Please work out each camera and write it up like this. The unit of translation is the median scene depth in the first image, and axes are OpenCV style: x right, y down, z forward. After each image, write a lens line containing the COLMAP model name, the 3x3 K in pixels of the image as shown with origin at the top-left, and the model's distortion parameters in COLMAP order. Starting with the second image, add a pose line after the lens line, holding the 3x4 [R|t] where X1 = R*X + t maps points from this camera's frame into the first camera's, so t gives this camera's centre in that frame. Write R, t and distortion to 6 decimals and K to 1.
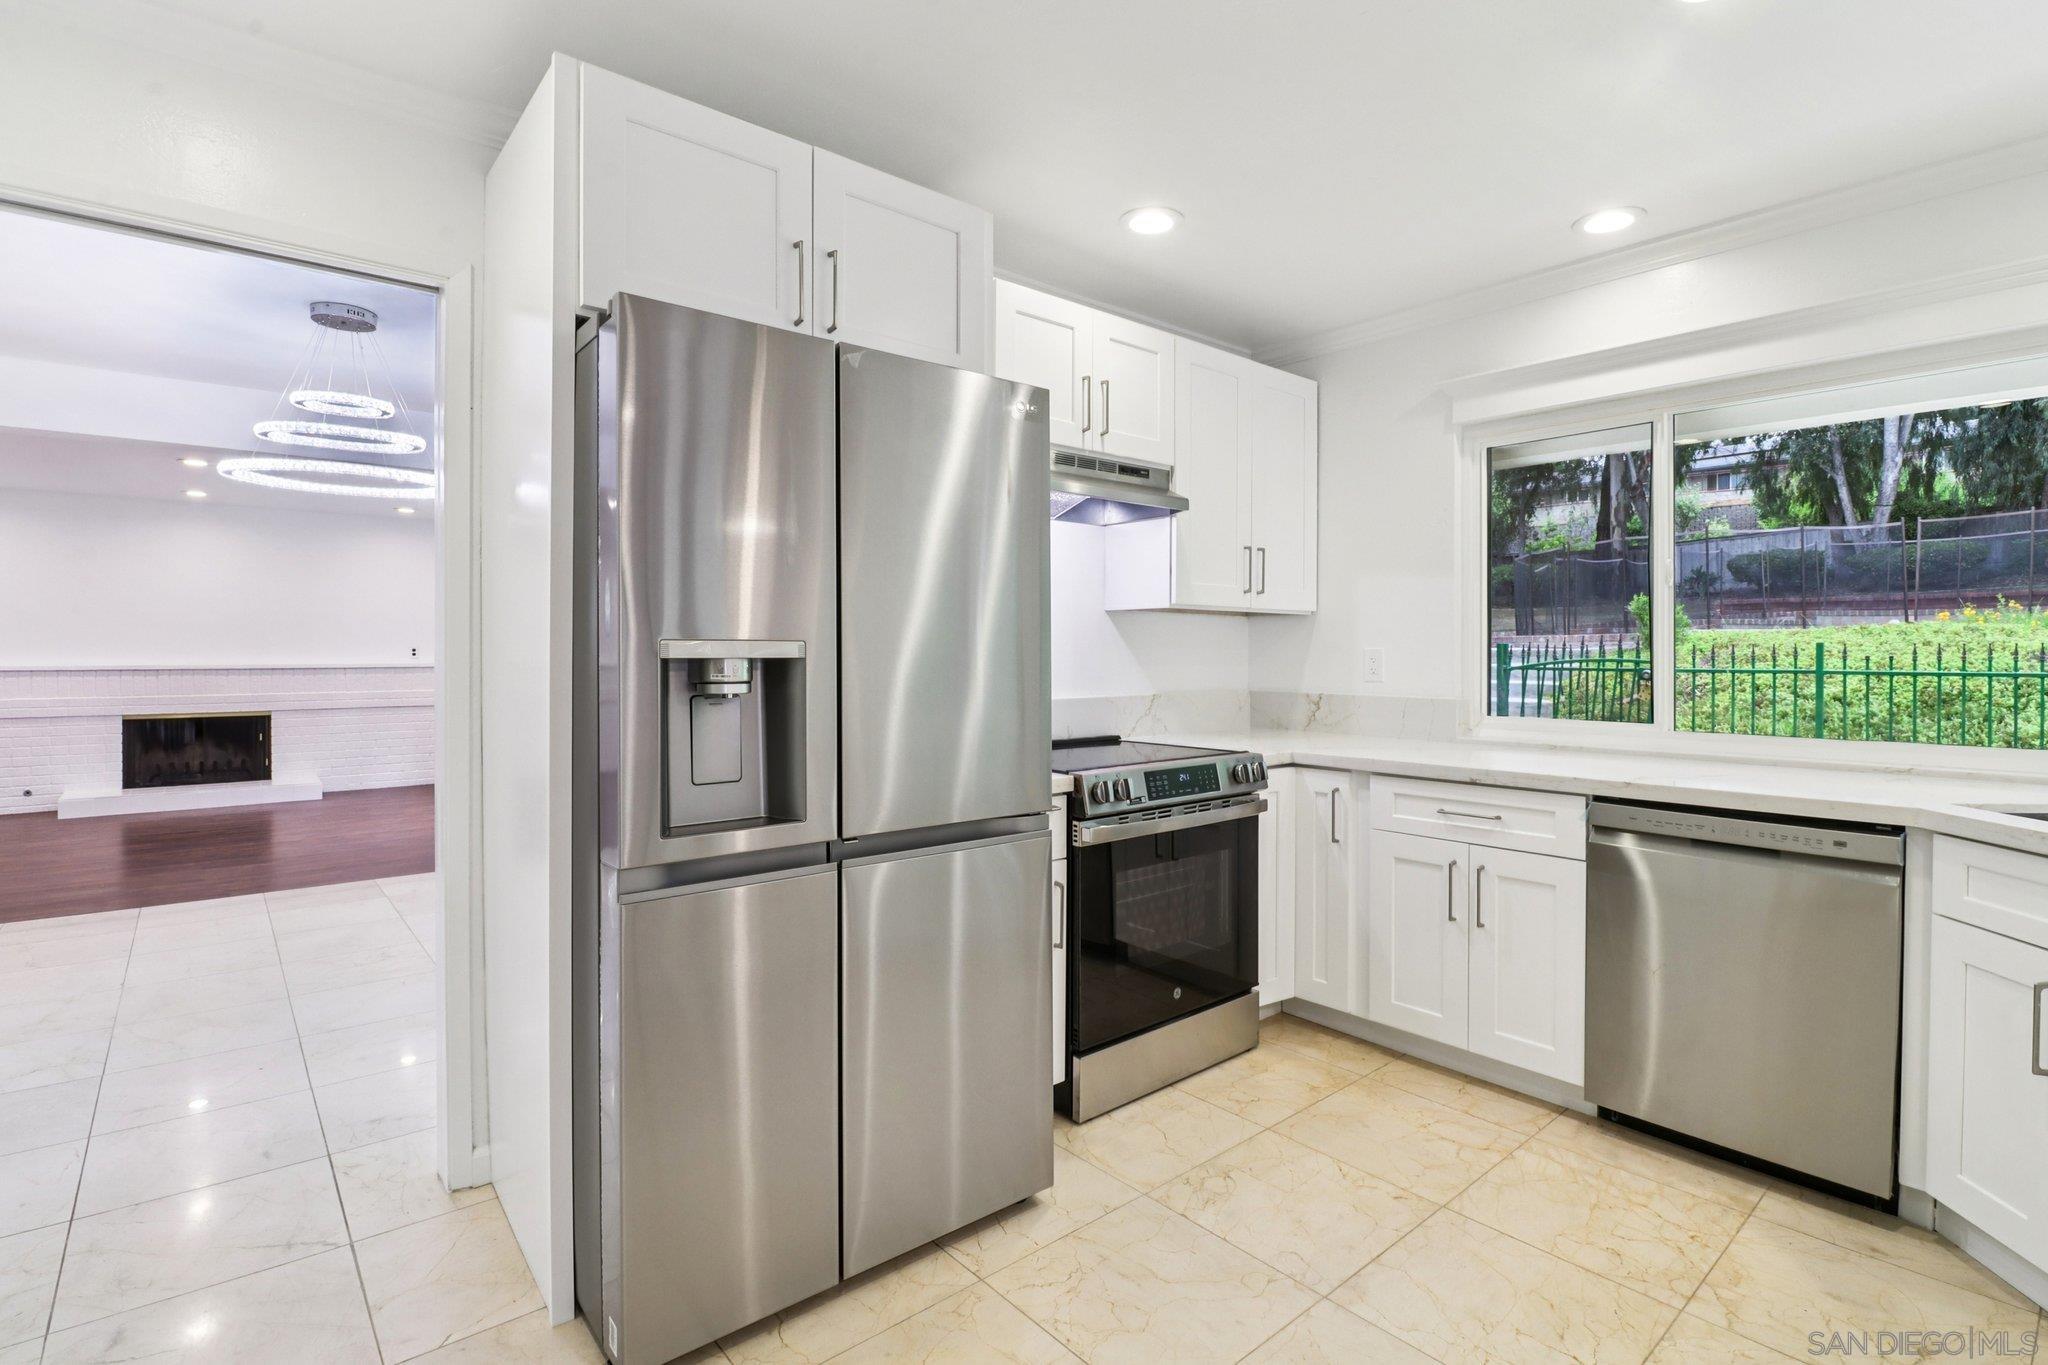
lens RADIAL K [[993.8, 0, 1033.3], [0, 993.8, 660.0], [0, 0, 1]] dist [-0.003352, -0.007962]
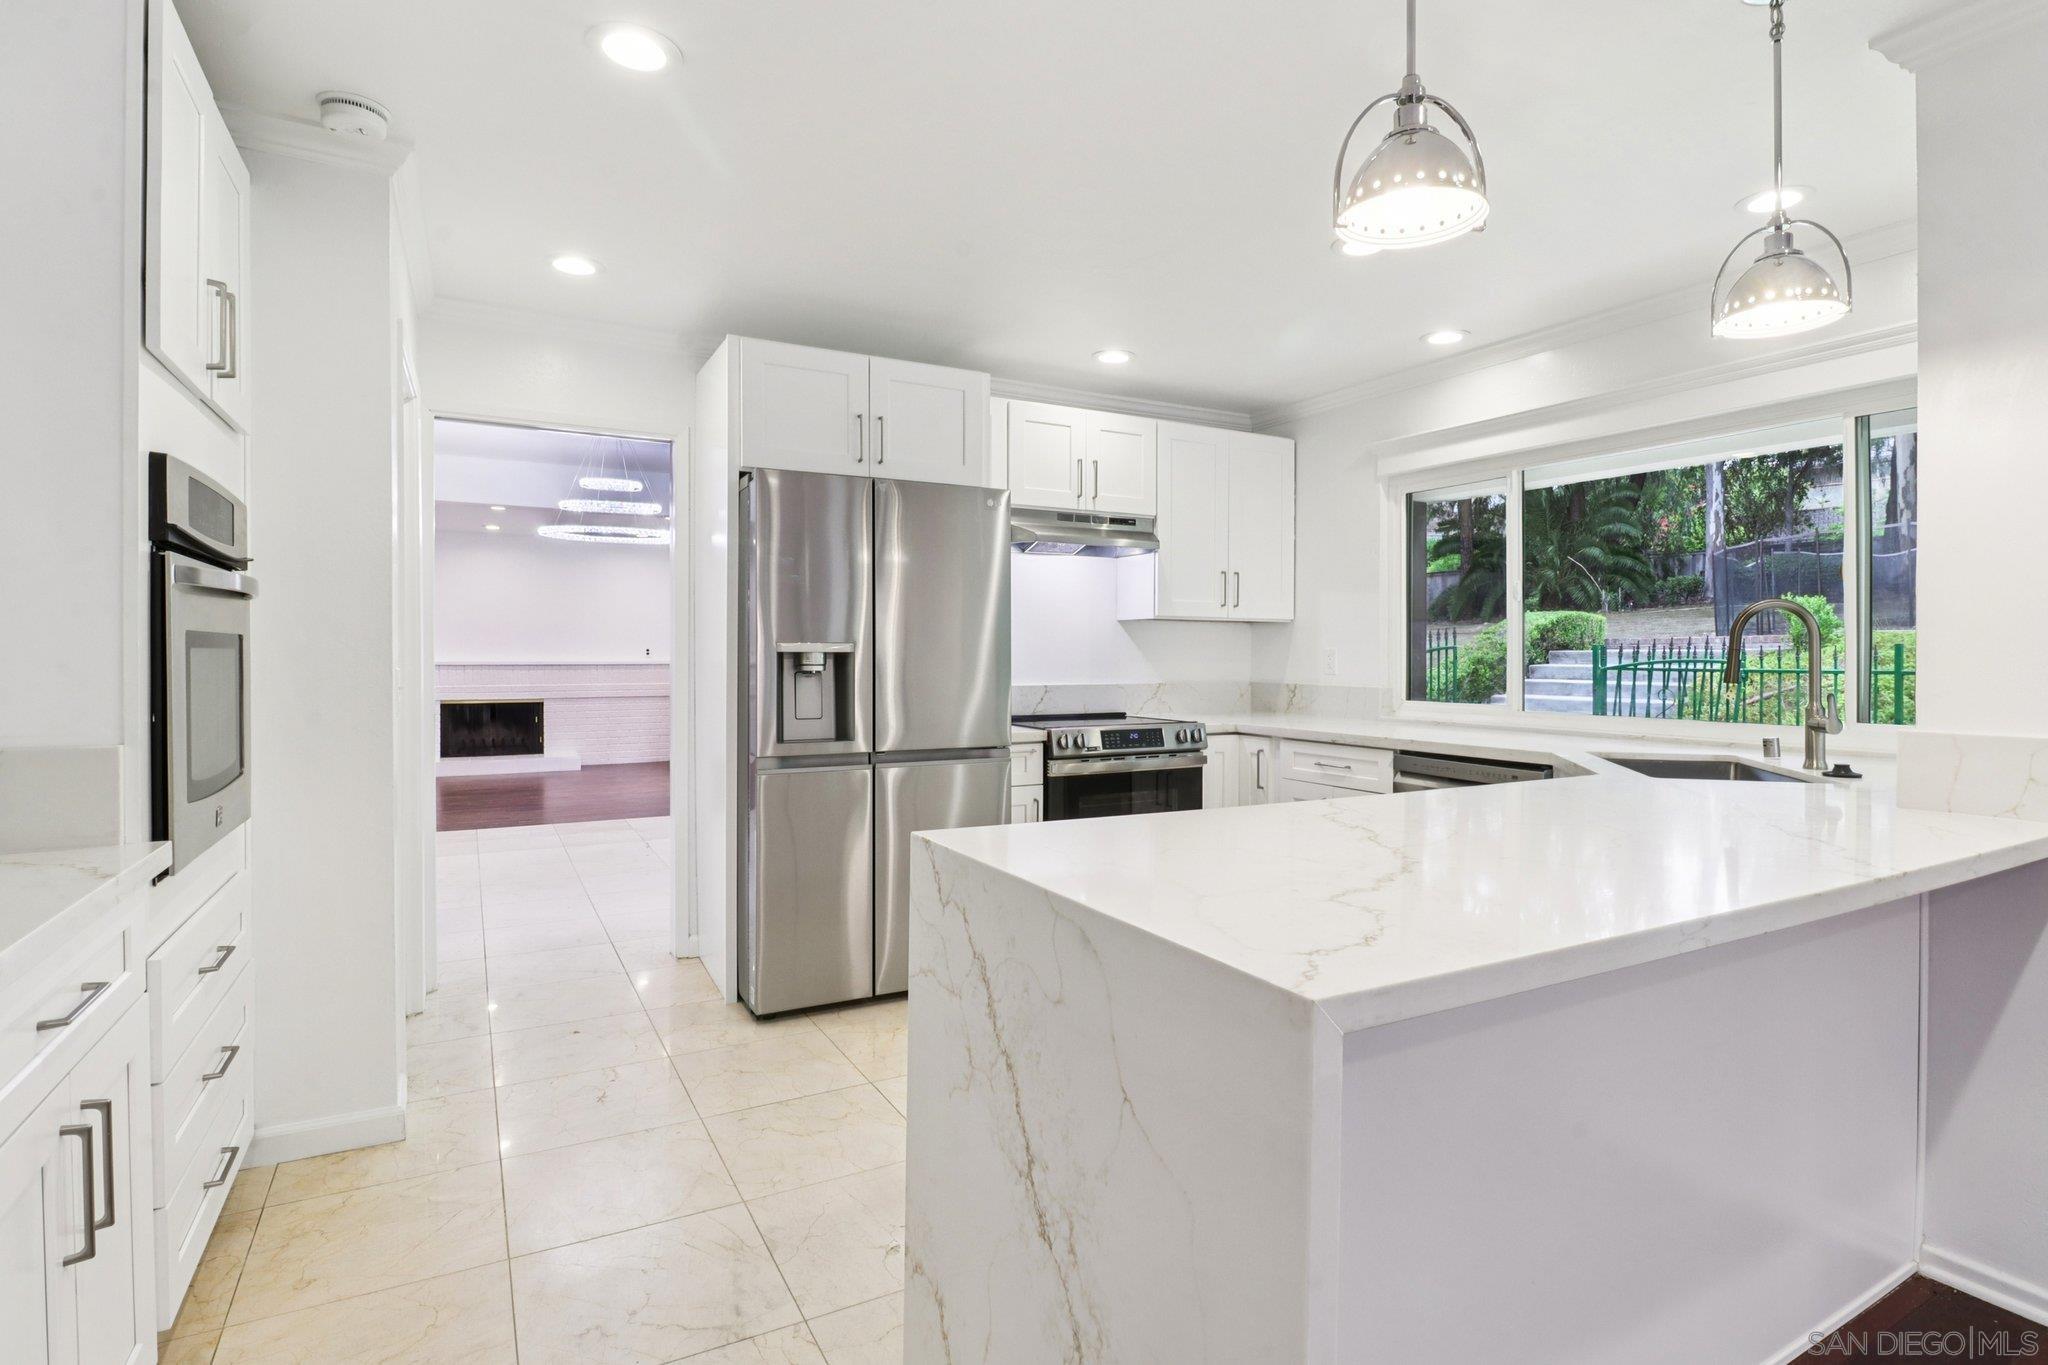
lens RADIAL K [[1030.8, 0, 1017.8], [0, 1030.8, 669.3], [0, 0, 1]] dist [-0.000173, 0.001114]
pose [[0.978122, 0.005055, -0.207972, 0.284004], [-0.003572, 0.999965, 0.007506, 0.008488], [0.208003, -0.006599, 0.978106, -0.493480]]
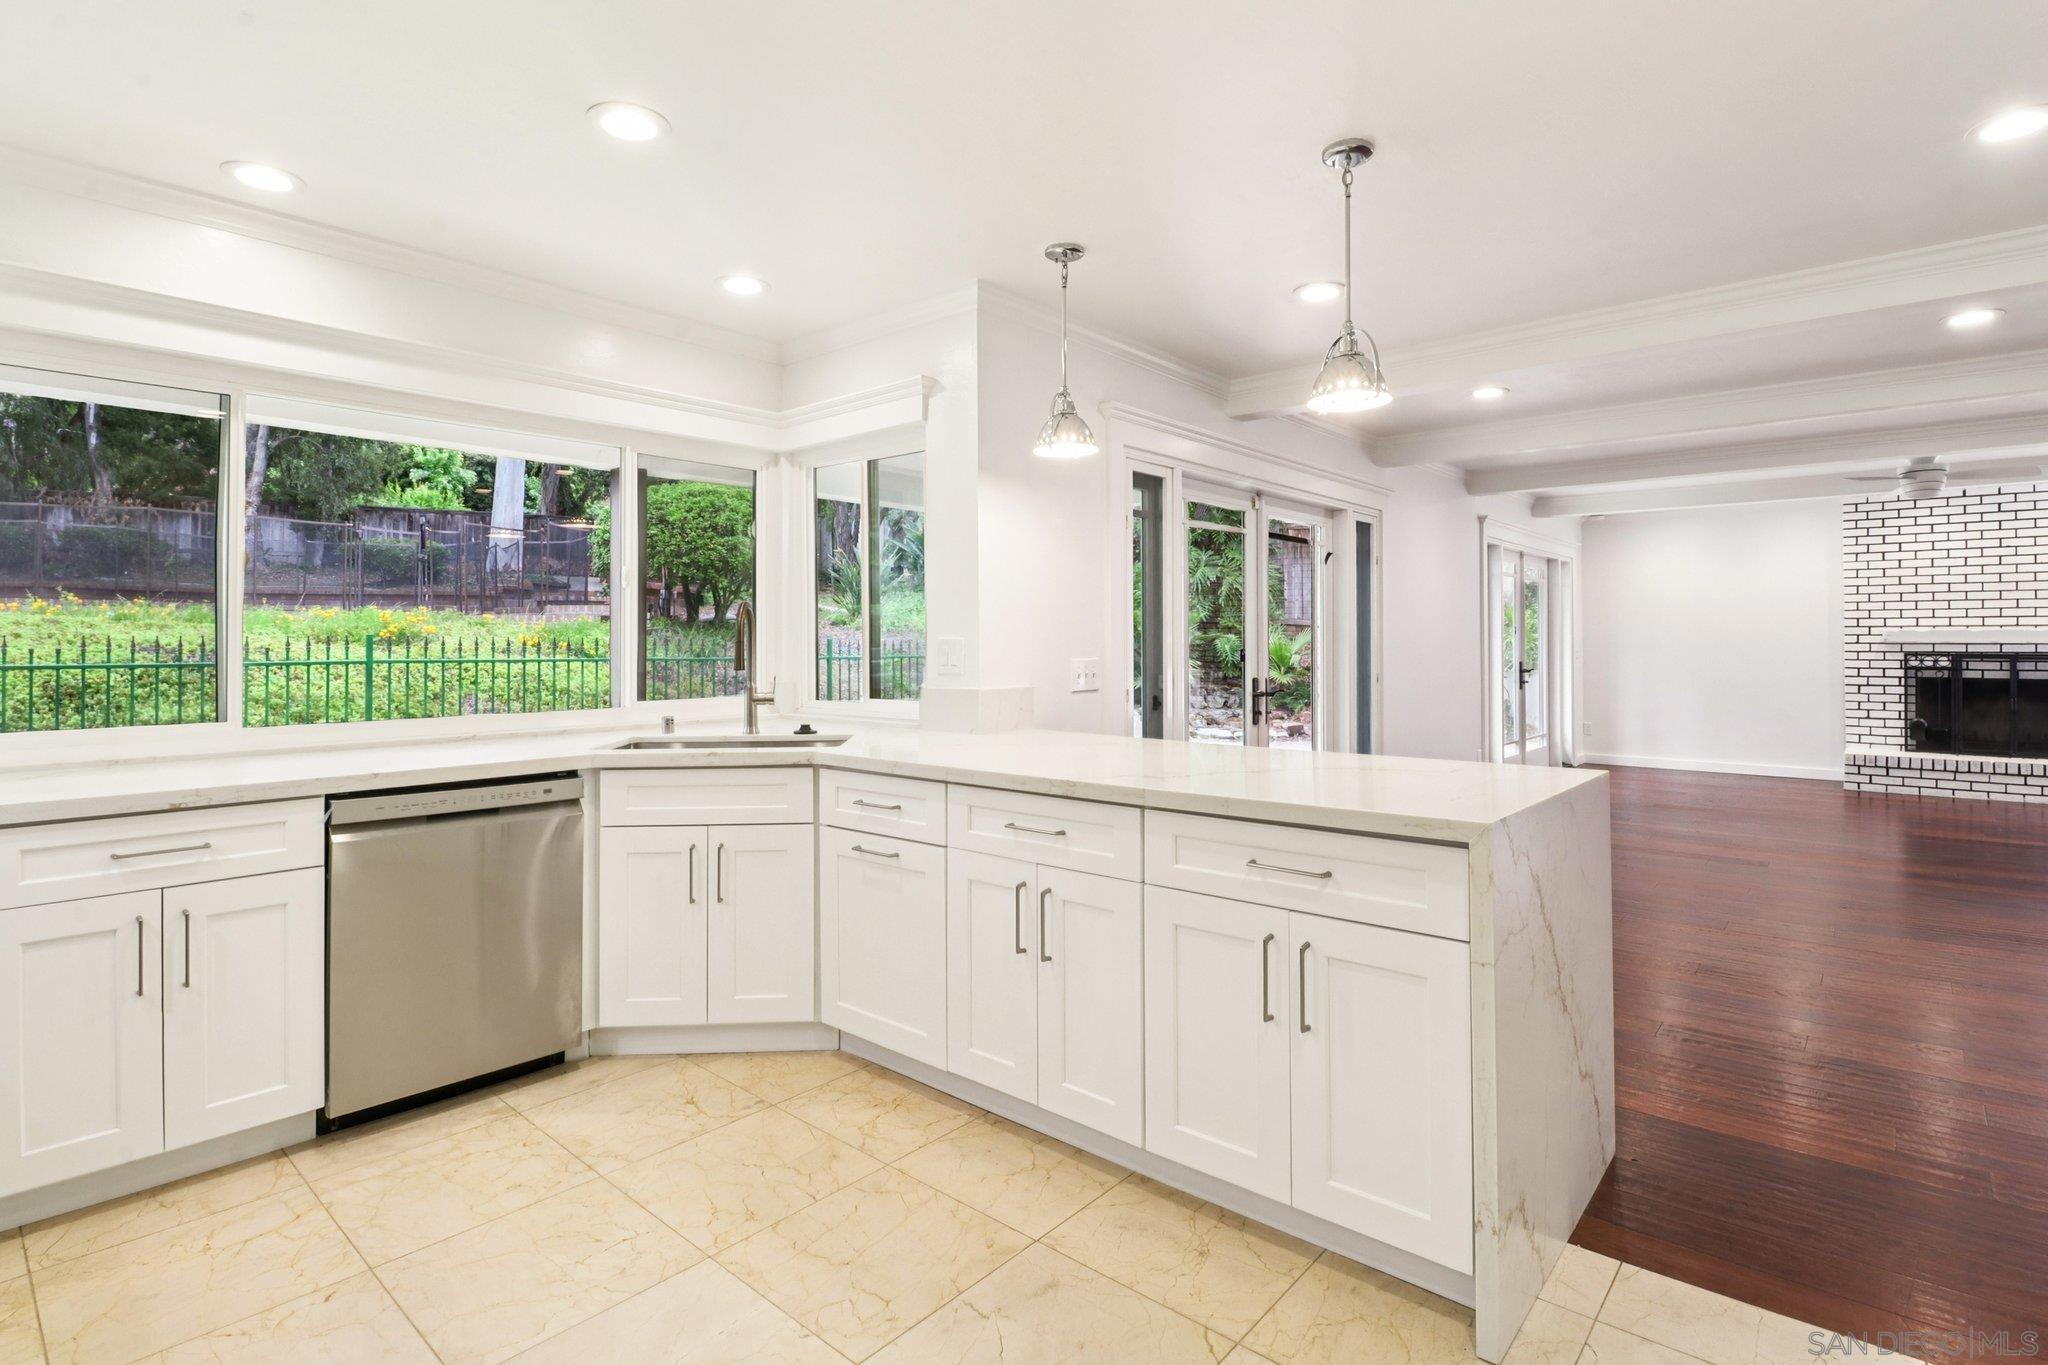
lens RADIAL K [[993.8, 0, 1069.4], [0, 993.8, 637.8], [0, 0, 1]] dist [-0.003352, -0.007962]
pose [[-0.173015, 0.005174, 0.984906, -0.423796], [0.009878, 0.999945, -0.003517, -0.003090], [-0.984870, 0.009121, -0.173057, 0.398066]]
